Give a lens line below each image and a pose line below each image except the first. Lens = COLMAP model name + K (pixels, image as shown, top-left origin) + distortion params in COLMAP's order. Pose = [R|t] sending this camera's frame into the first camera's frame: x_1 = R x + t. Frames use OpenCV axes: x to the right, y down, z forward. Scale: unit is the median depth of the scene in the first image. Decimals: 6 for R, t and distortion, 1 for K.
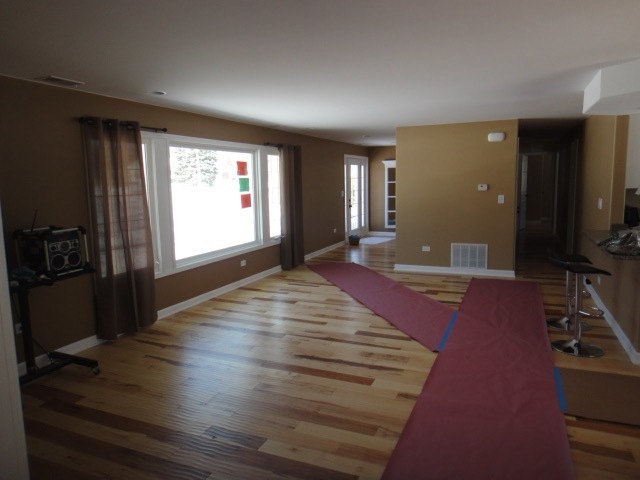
lens RADIAL K [[443.4, 0, 321.8], [0, 443.4, 234.0], [0, 0, 1]] dist [0.001509, 0.013374]
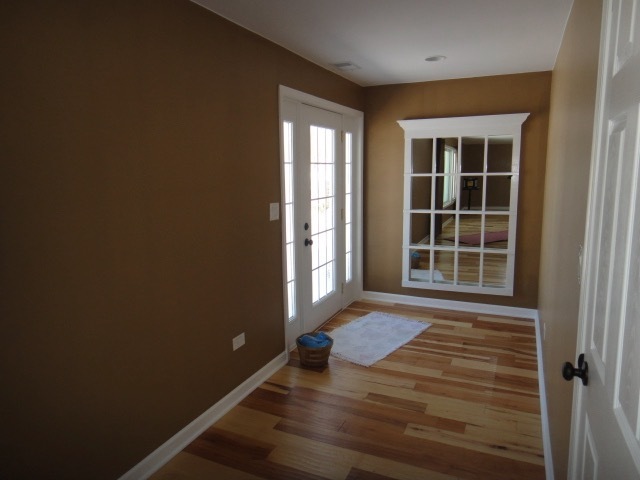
lens RADIAL K [[443.4, 0, 318.4], [0, 443.4, 236.0], [0, 0, 1]] dist [0.001509, 0.013374]
pose [[0.999640, 0.011801, -0.024083, 0.075517], [-0.011093, 0.999509, 0.029316, -0.072725], [0.024417, -0.029038, 0.999280, 0.599284]]
